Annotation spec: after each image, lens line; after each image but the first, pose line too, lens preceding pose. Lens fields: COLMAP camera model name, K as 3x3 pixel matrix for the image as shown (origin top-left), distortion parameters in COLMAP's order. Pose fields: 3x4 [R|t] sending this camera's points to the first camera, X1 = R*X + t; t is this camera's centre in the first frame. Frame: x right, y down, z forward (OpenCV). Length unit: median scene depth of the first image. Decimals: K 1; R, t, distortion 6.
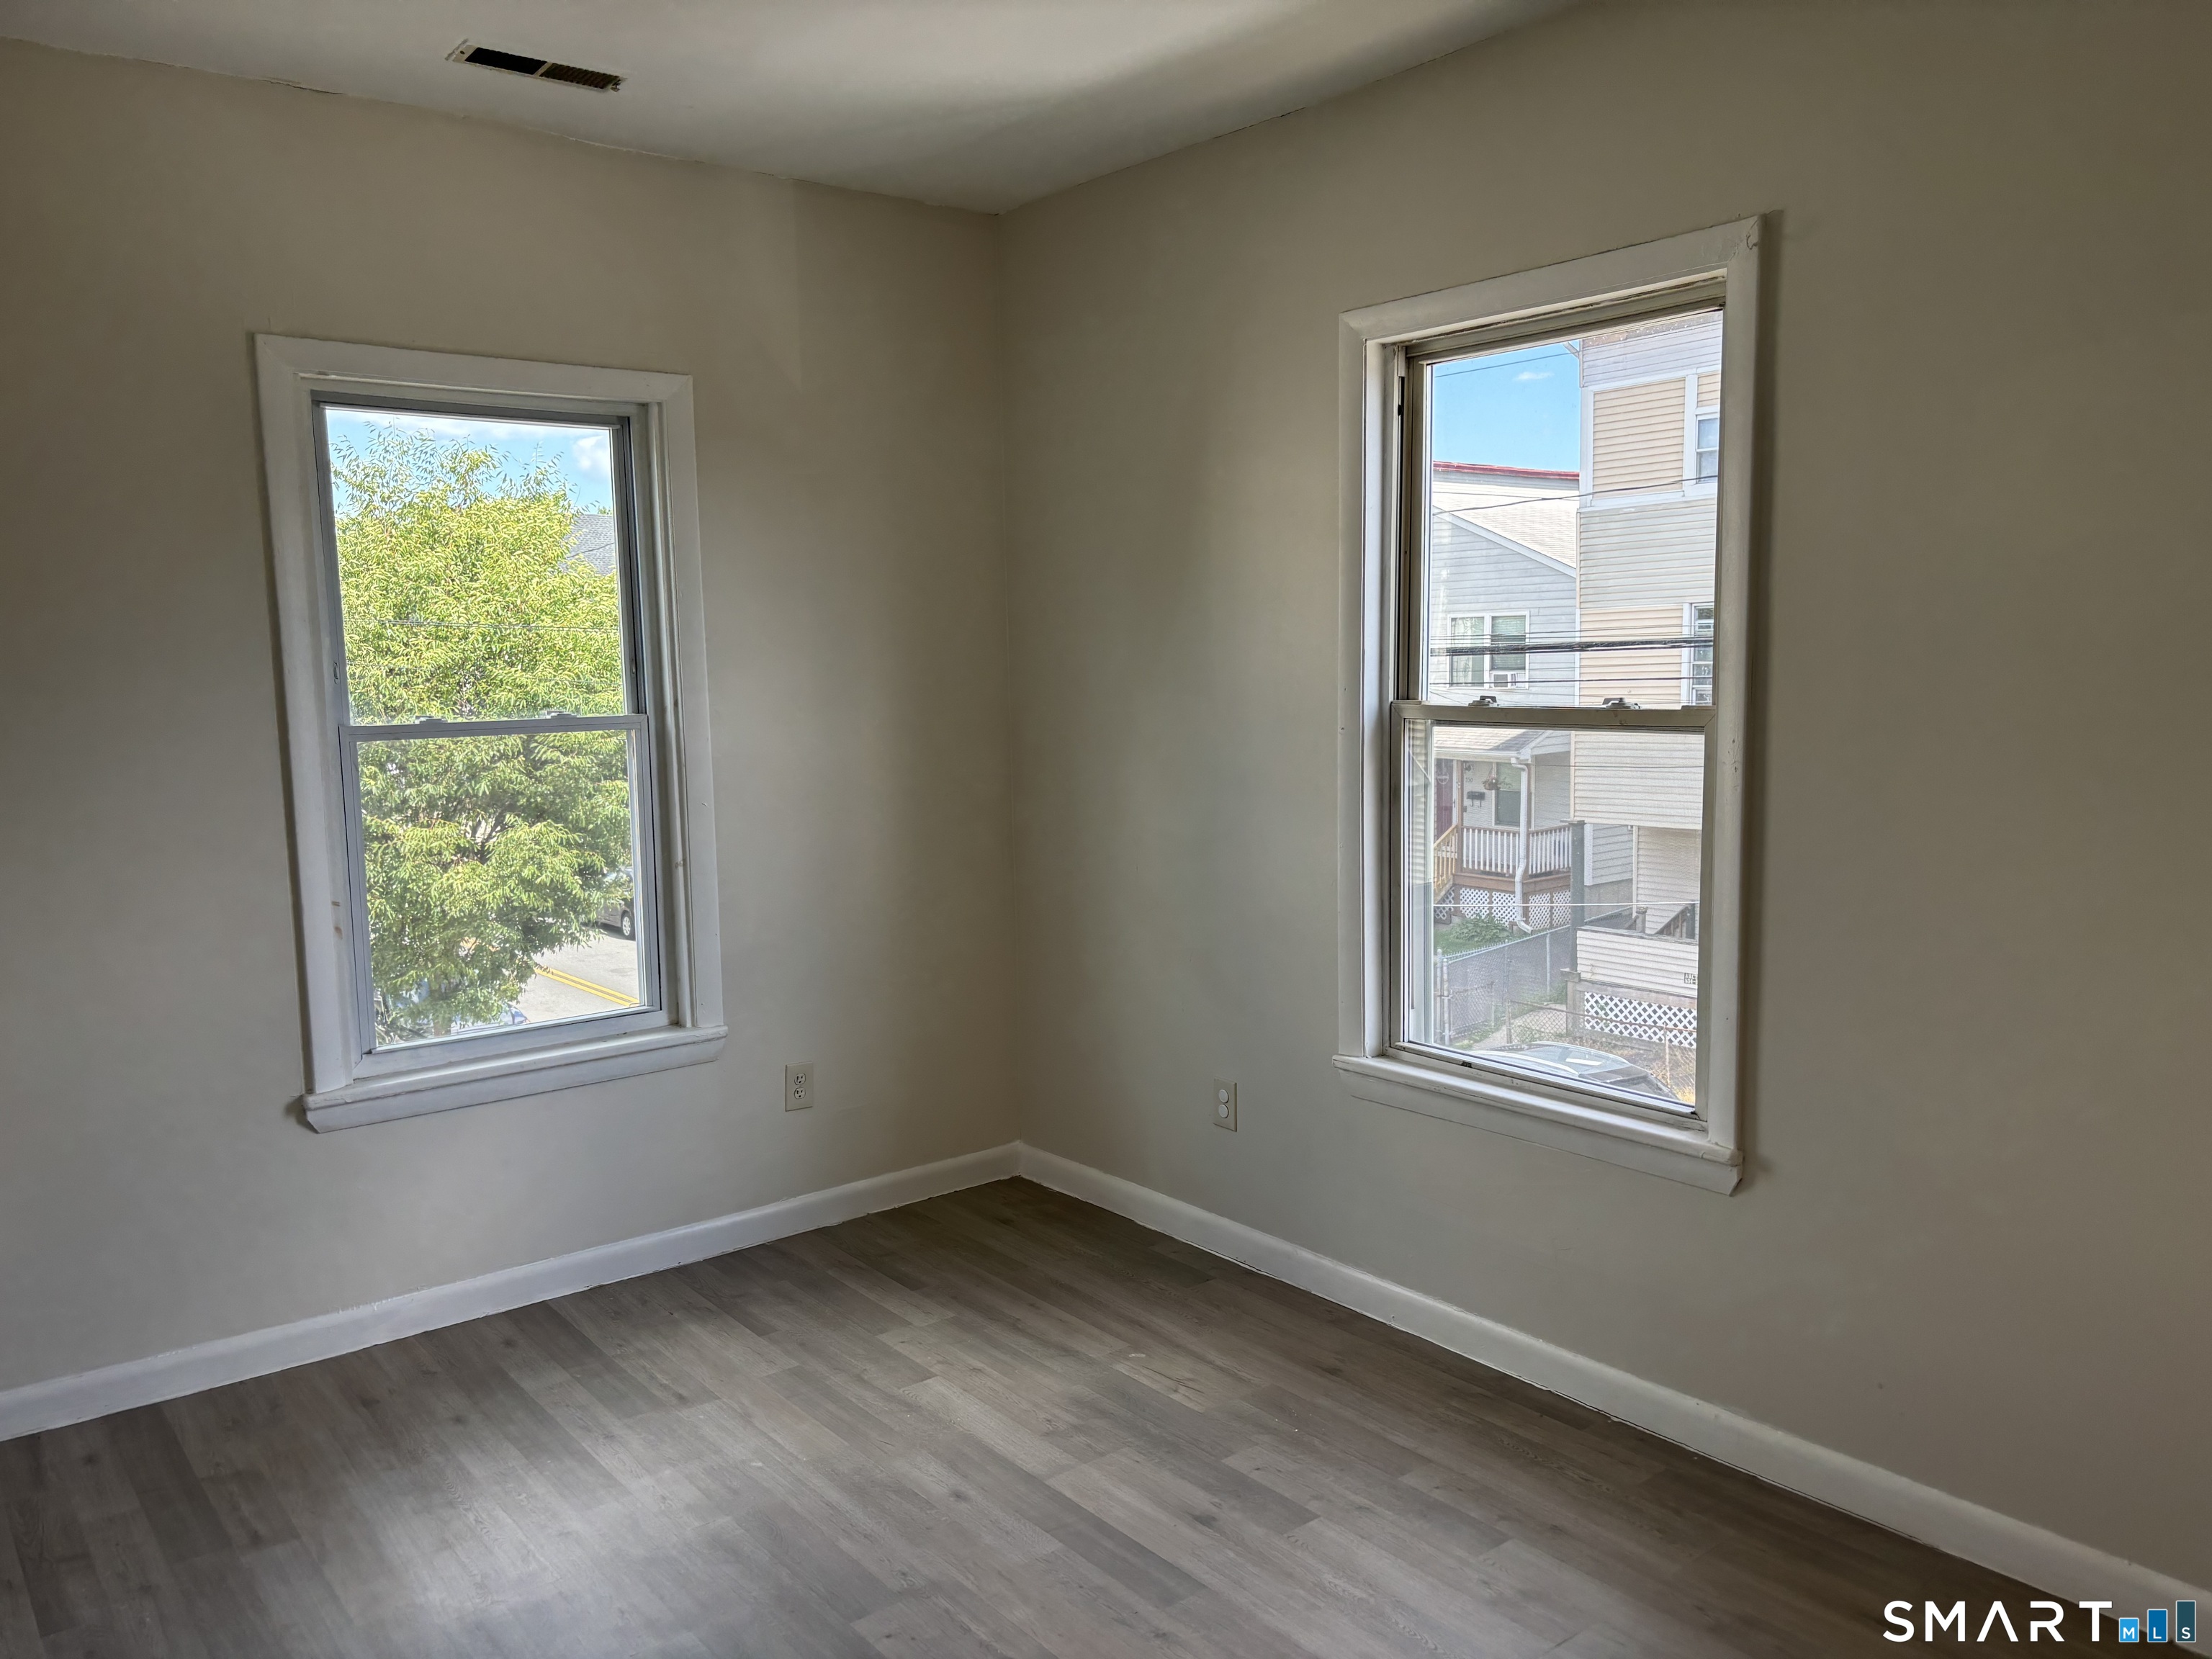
lens RADIAL K [[1649.5, 0, 1106.0], [0, 1649.5, 829.5], [0, 0, 1]] dist [-0.000080, -0.000226]
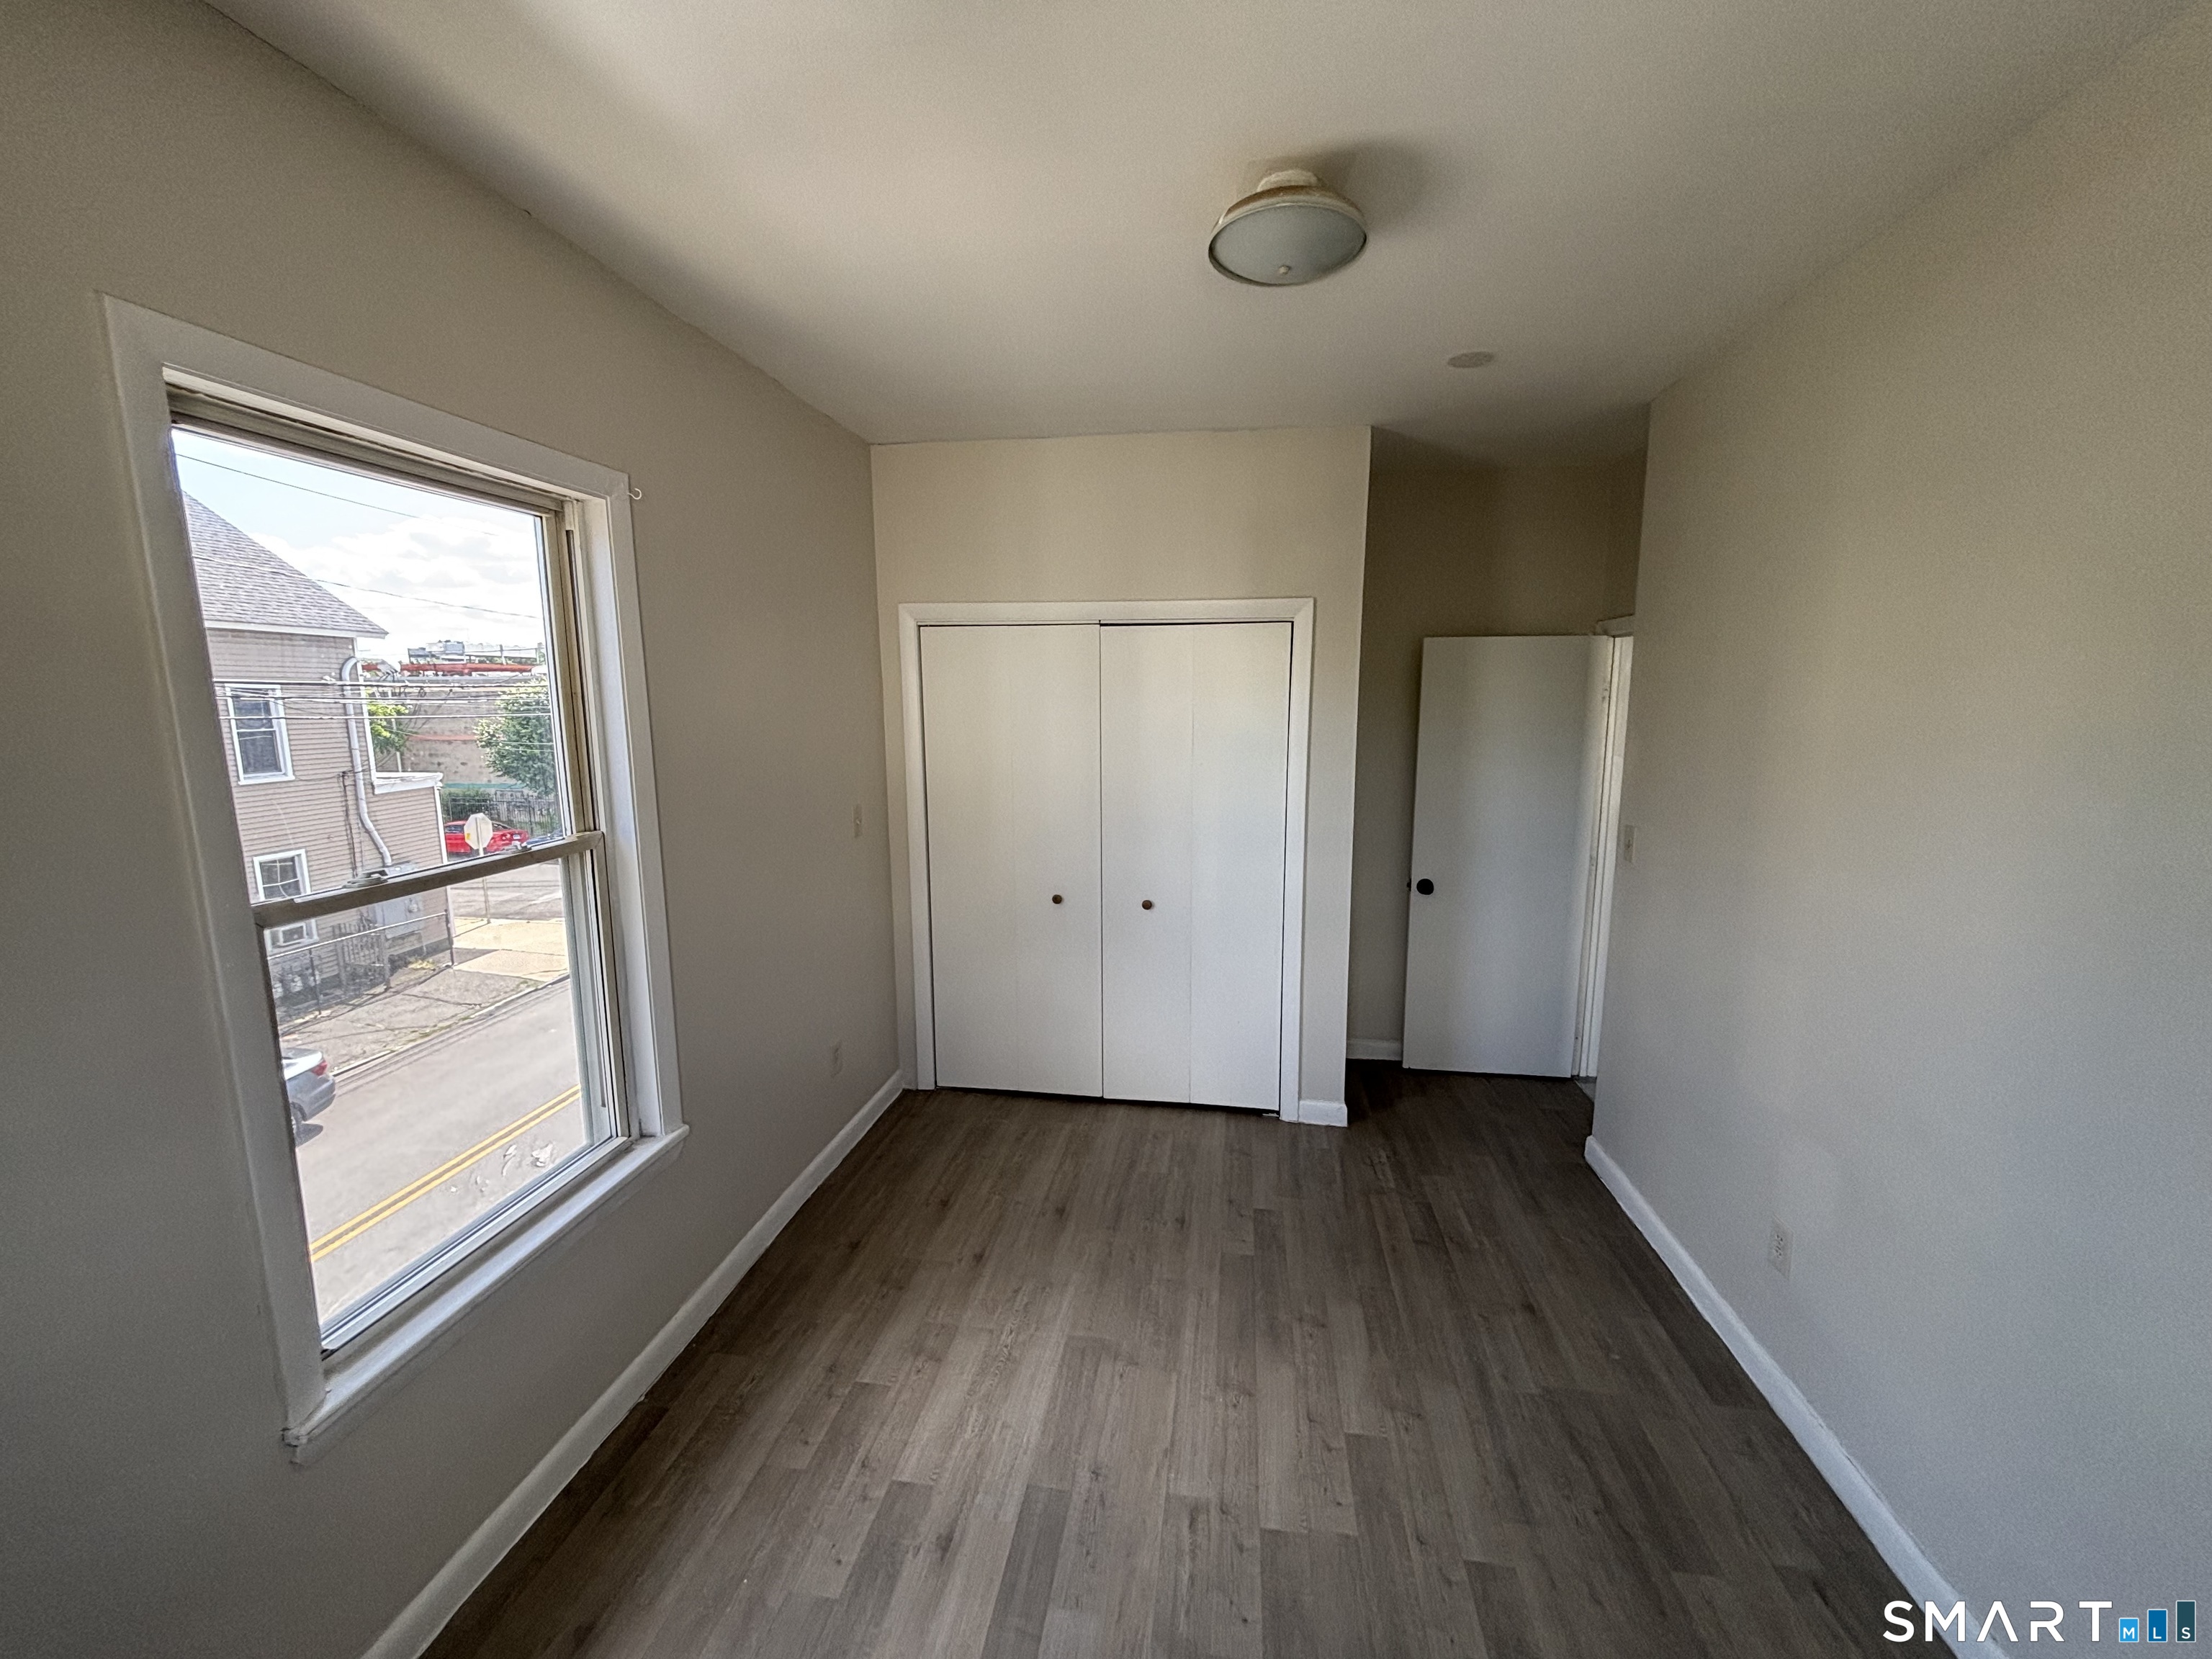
lens RADIAL K [[888.9, 0, 1106.0], [0, 888.9, 829.5], [0, 0, 1]] dist [0.000327, -0.000202]
pose [[-0.676092, -0.094907, 0.730680, -0.431100], [0.097684, 0.971371, 0.216556, -0.197971], [-0.730314, 0.217787, -0.647465, 1.222068]]
